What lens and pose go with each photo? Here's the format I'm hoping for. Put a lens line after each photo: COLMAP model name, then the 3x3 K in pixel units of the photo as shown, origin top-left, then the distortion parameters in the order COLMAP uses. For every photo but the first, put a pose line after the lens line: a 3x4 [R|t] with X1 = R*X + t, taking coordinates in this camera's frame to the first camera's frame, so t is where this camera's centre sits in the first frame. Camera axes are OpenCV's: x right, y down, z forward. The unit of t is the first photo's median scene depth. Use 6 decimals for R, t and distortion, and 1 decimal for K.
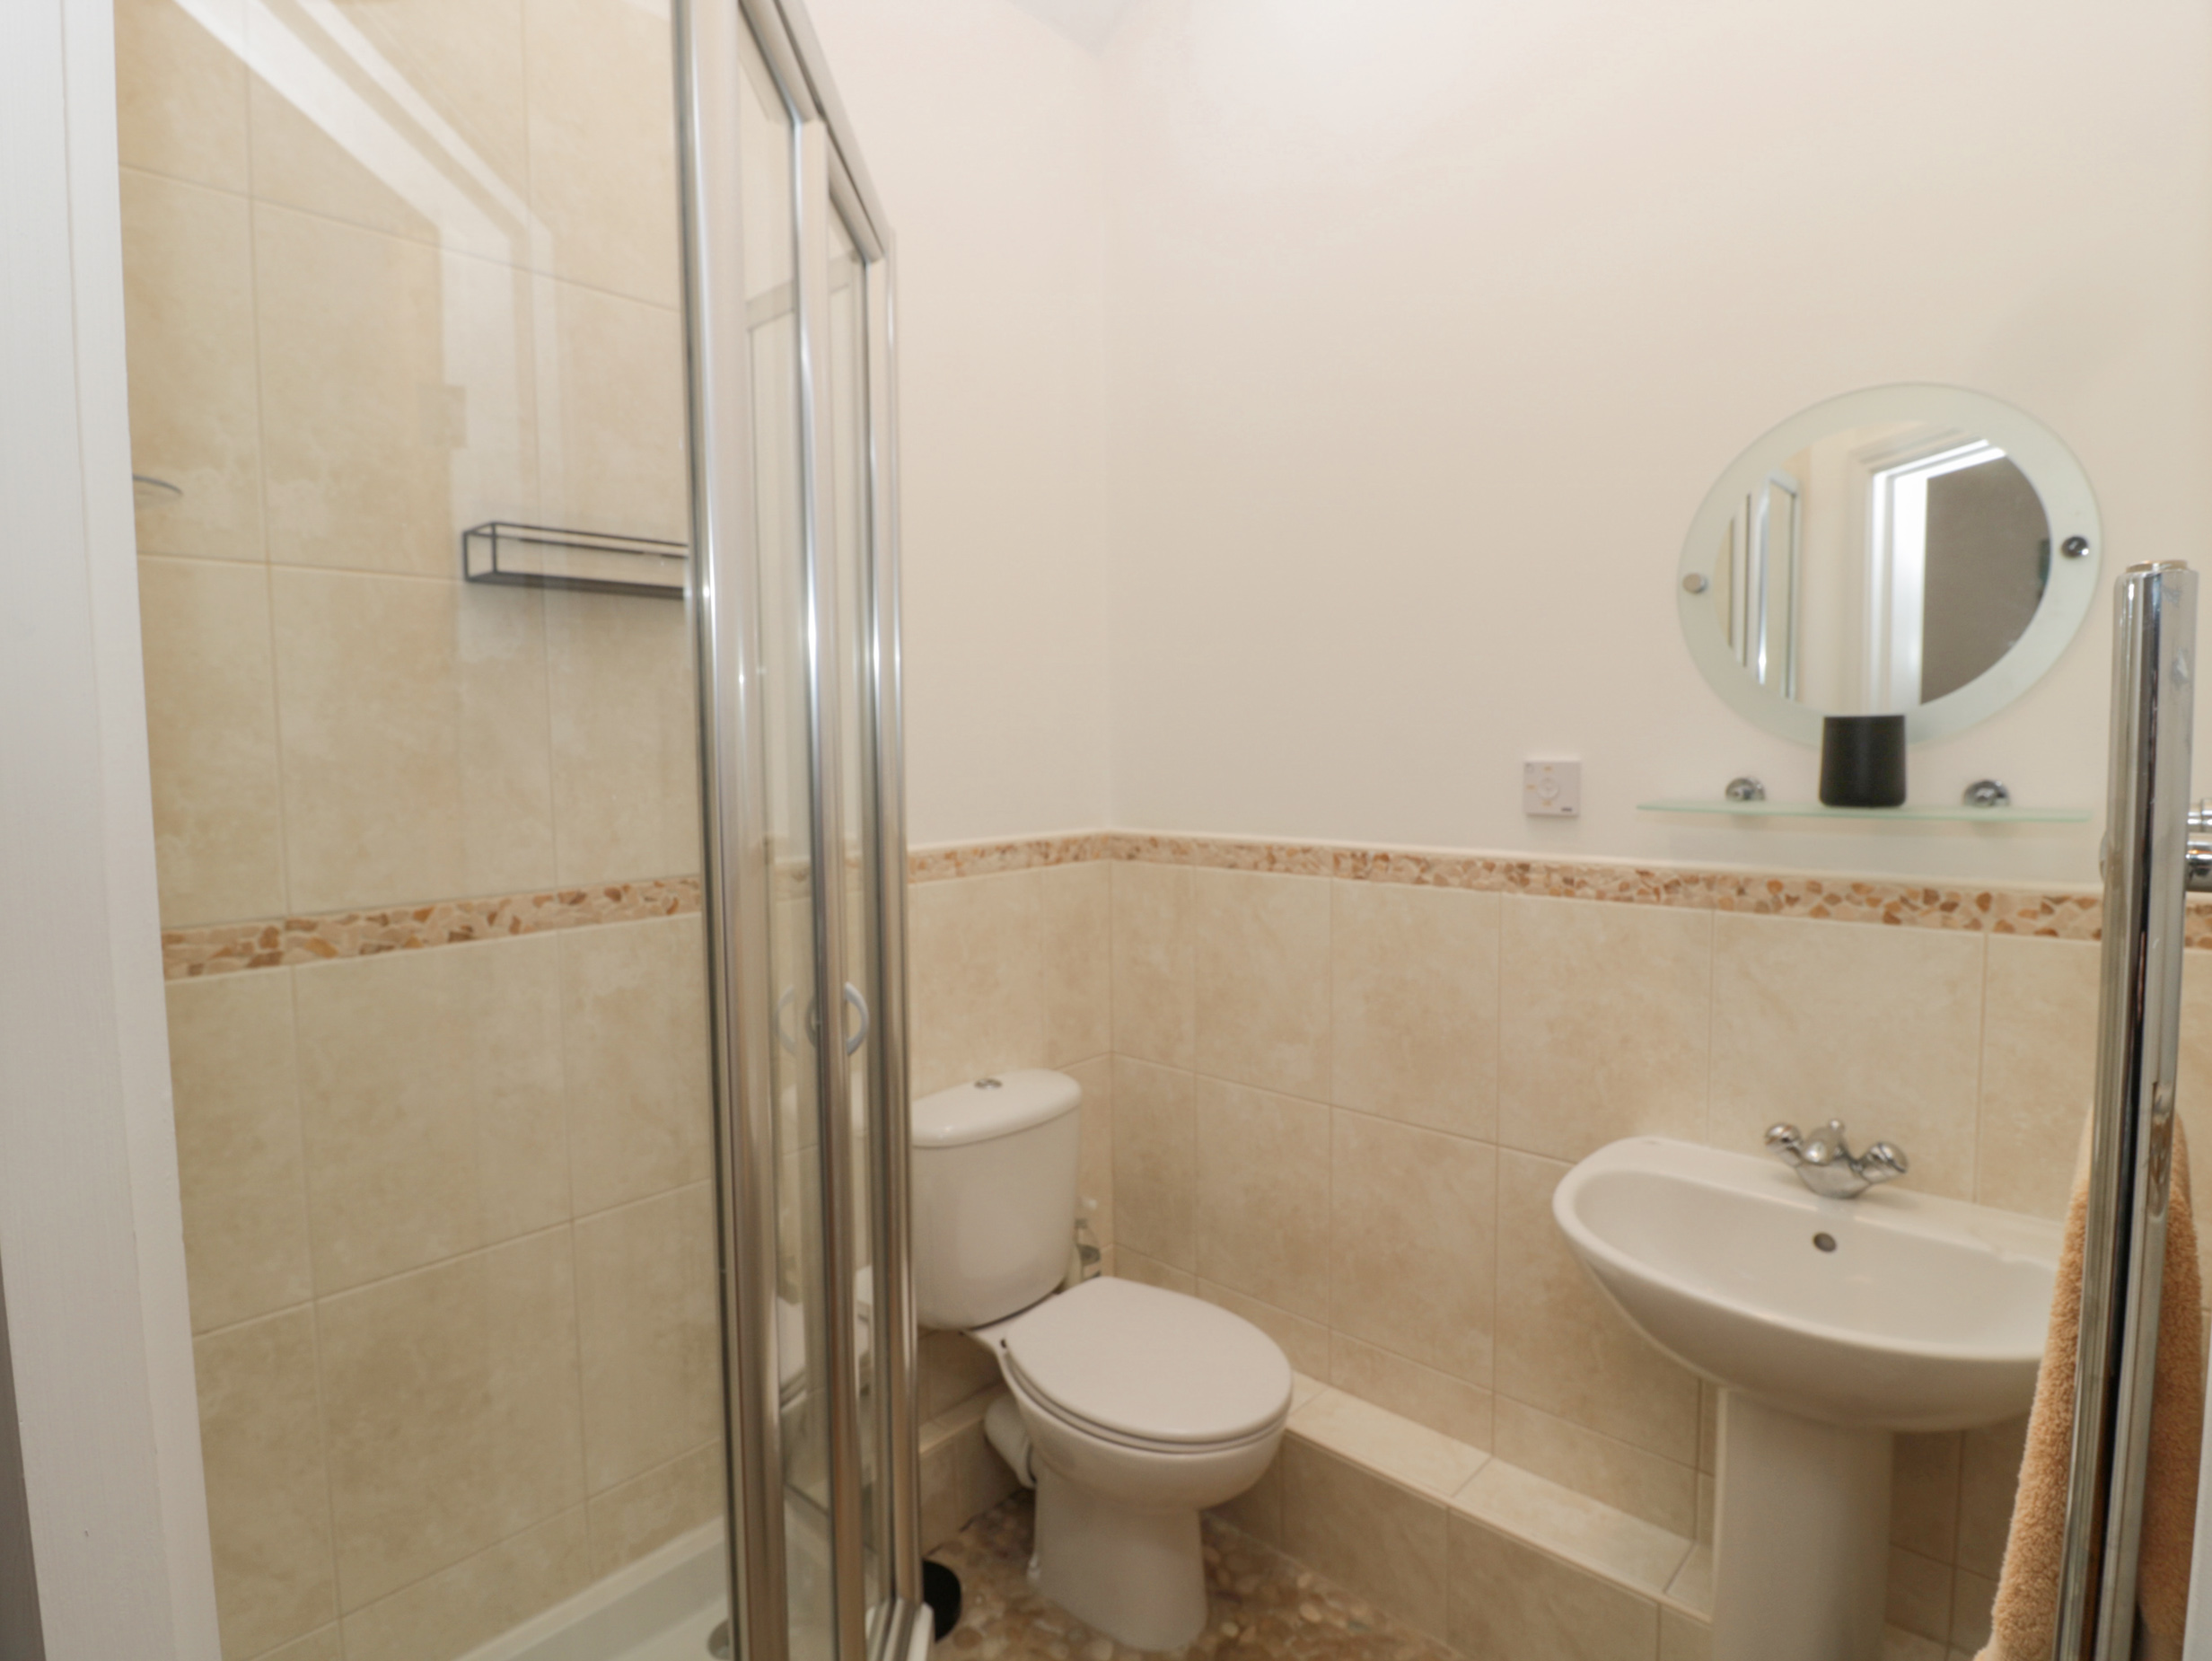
lens RADIAL K [[1149.0, 0, 1102.3], [0, 1149.0, 825.1], [0, 0, 1]] dist [-0.000432, -0.000698]
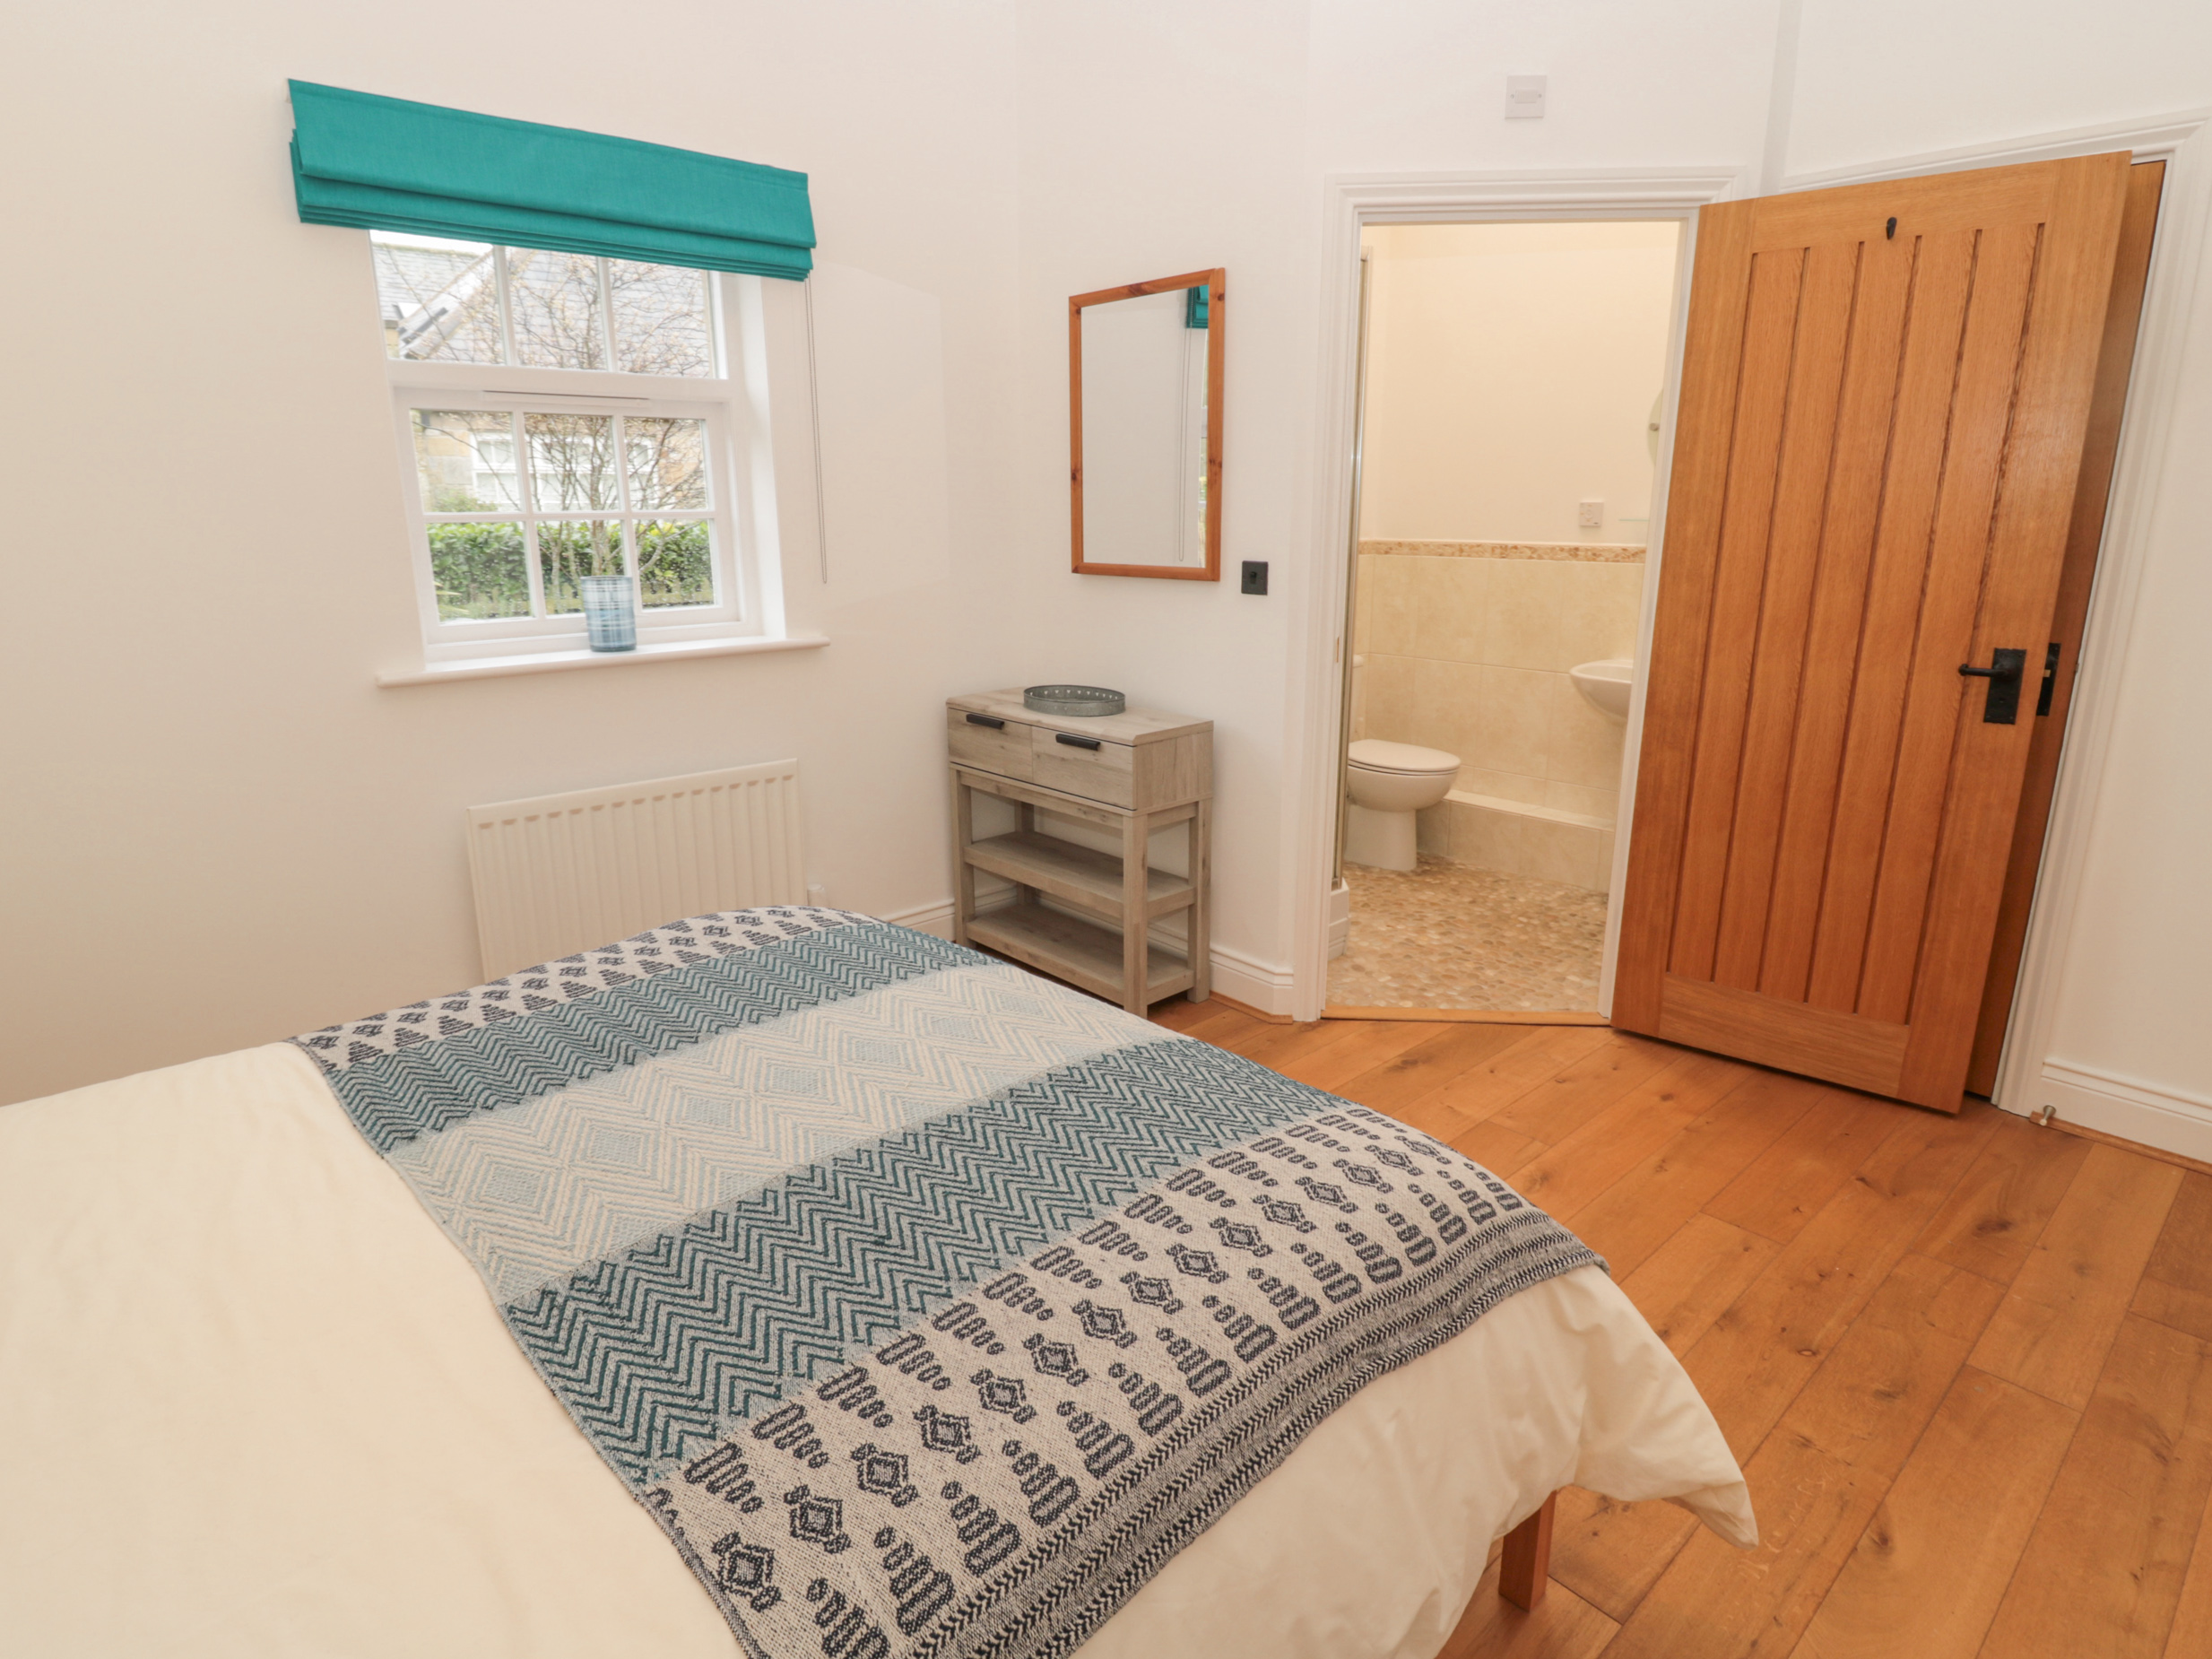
lens RADIAL K [[1221.1, 0, 1094.7], [0, 1221.1, 815.2], [0, 0, 1]] dist [0.001137, -0.009768]
pose [[0.996023, 0.029955, -0.083915, -0.341672], [-0.014628, 0.983990, 0.177625, 0.126528], [0.087892, -0.175691, 0.980514, -1.437037]]
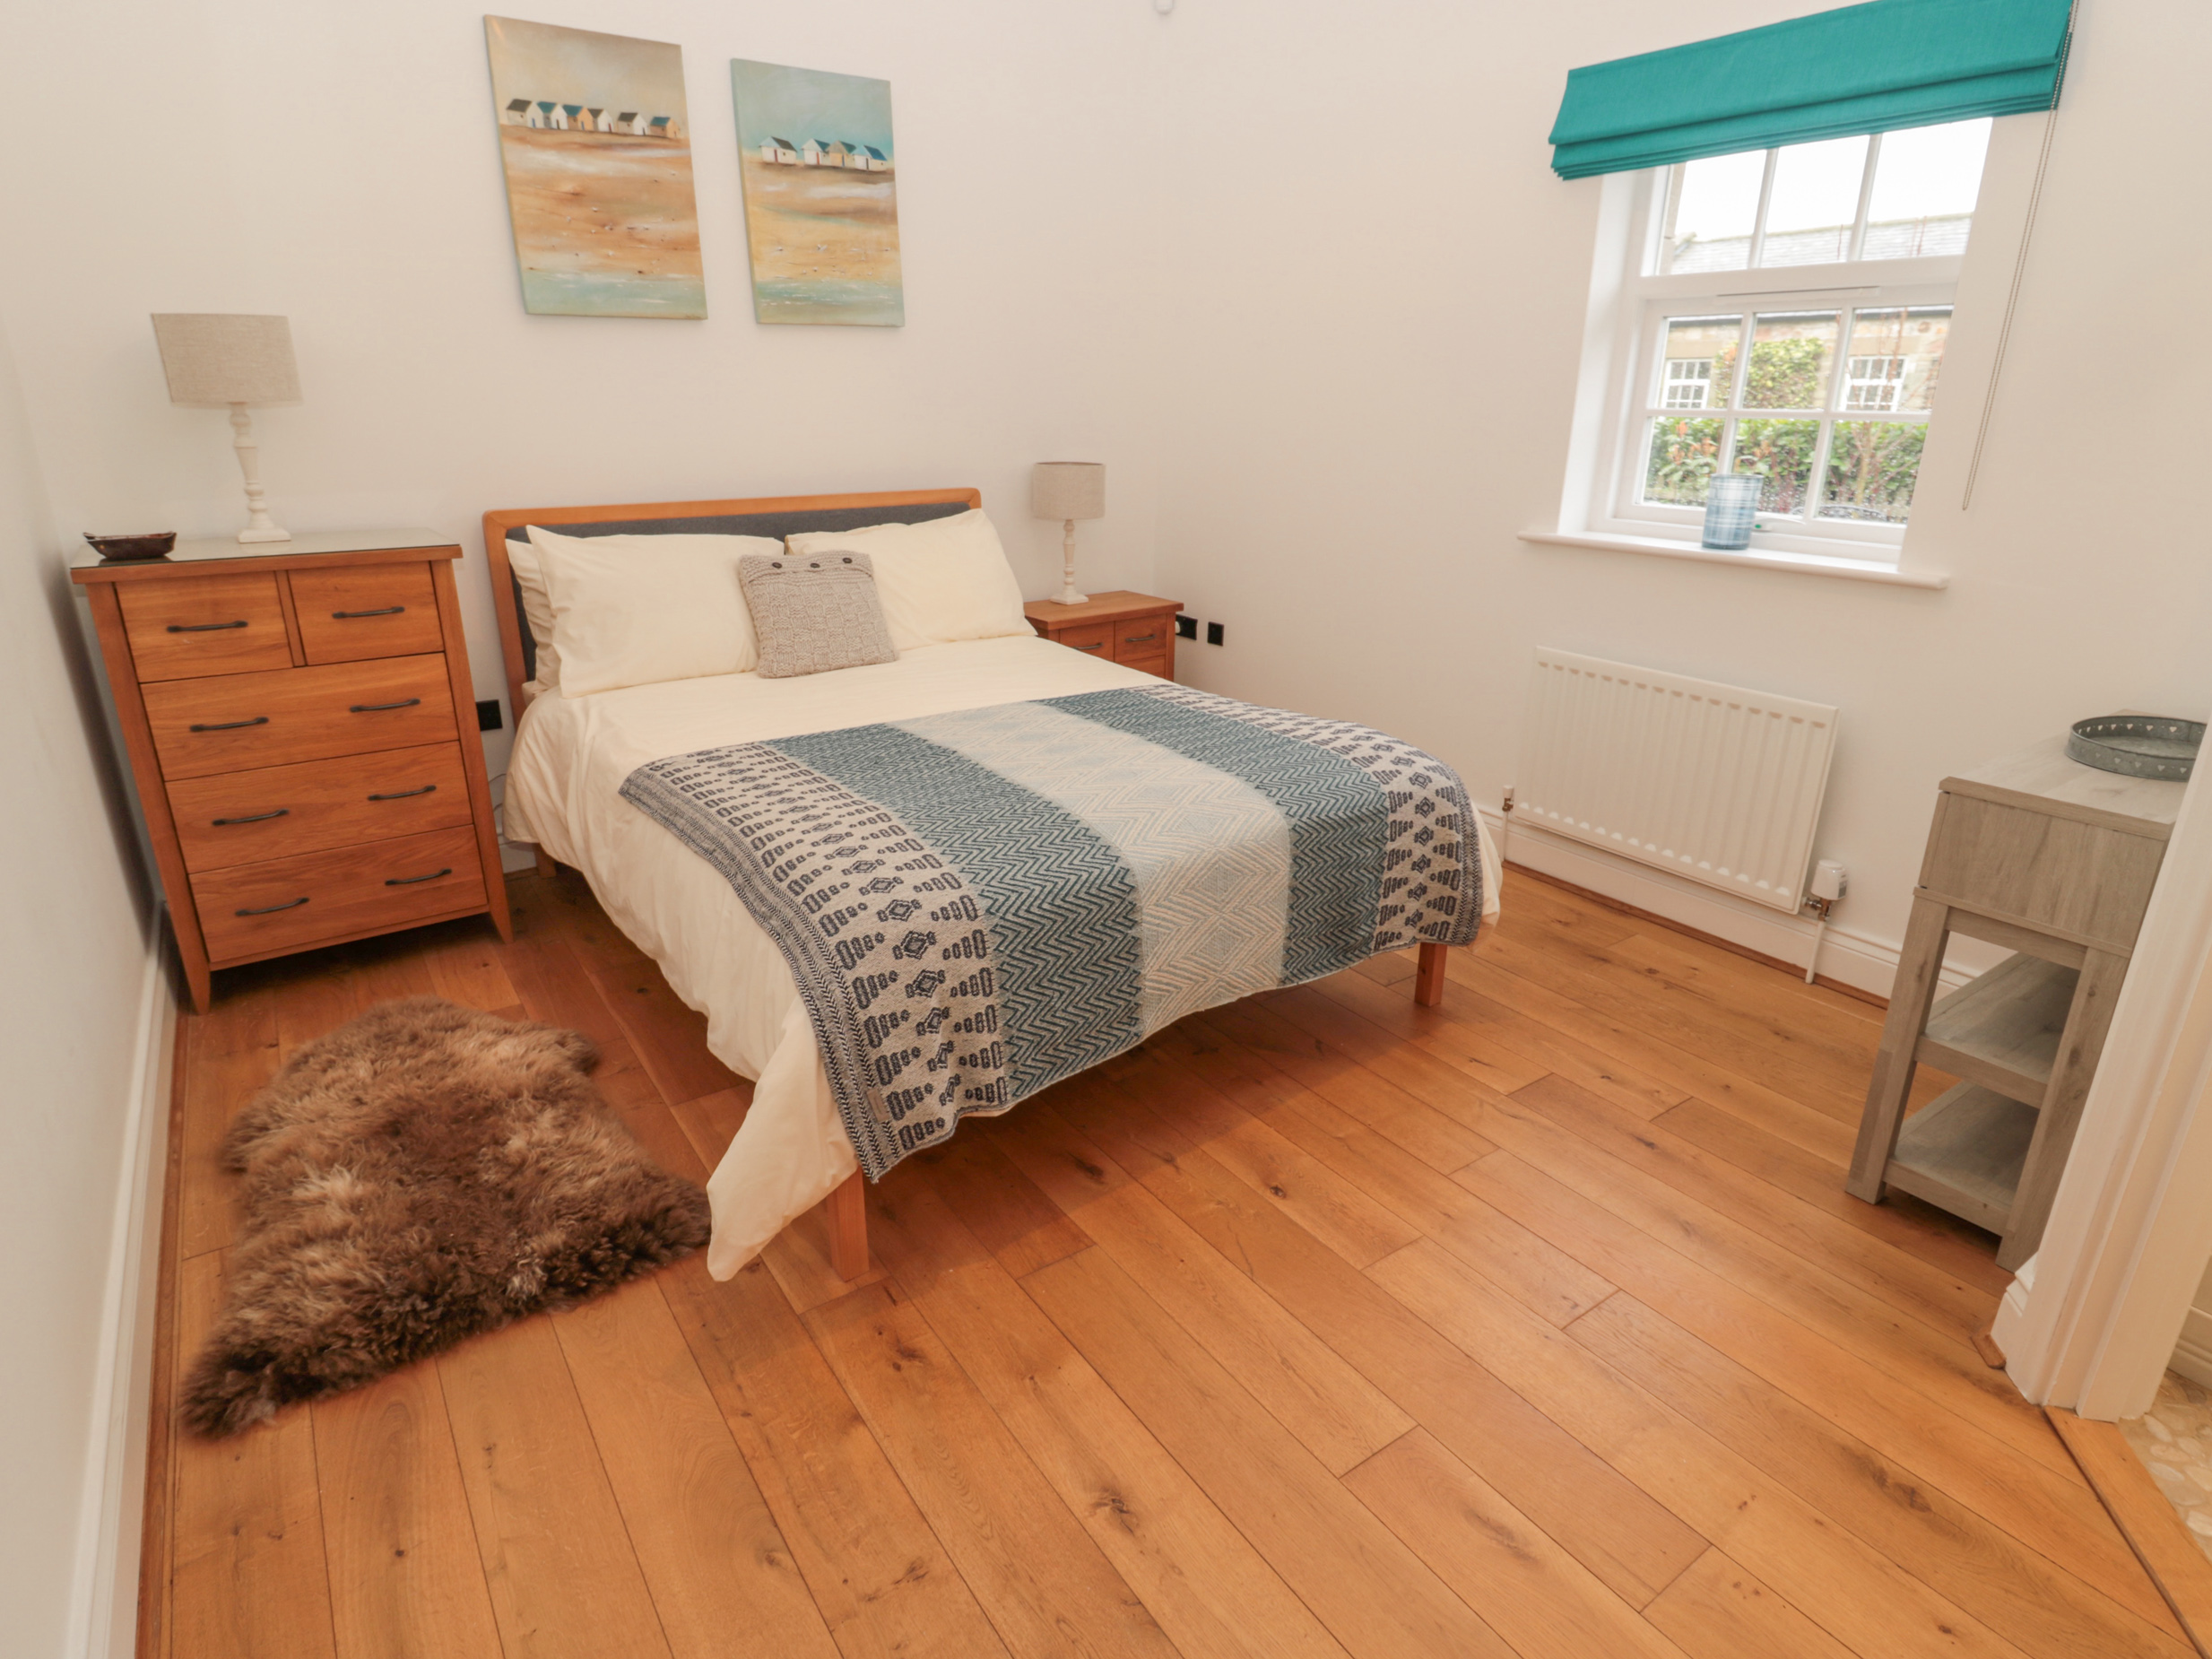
lens RADIAL K [[1199.1, 0, 1102.6], [0, 1199.1, 817.3], [0, 0, 1]] dist [0.002252, -0.014880]
pose [[-0.215231, 0.332795, -0.918109, 0.636835], [-0.082974, 0.930511, 0.356742, 0.041303], [0.973032, 0.152961, -0.172662, -0.394147]]
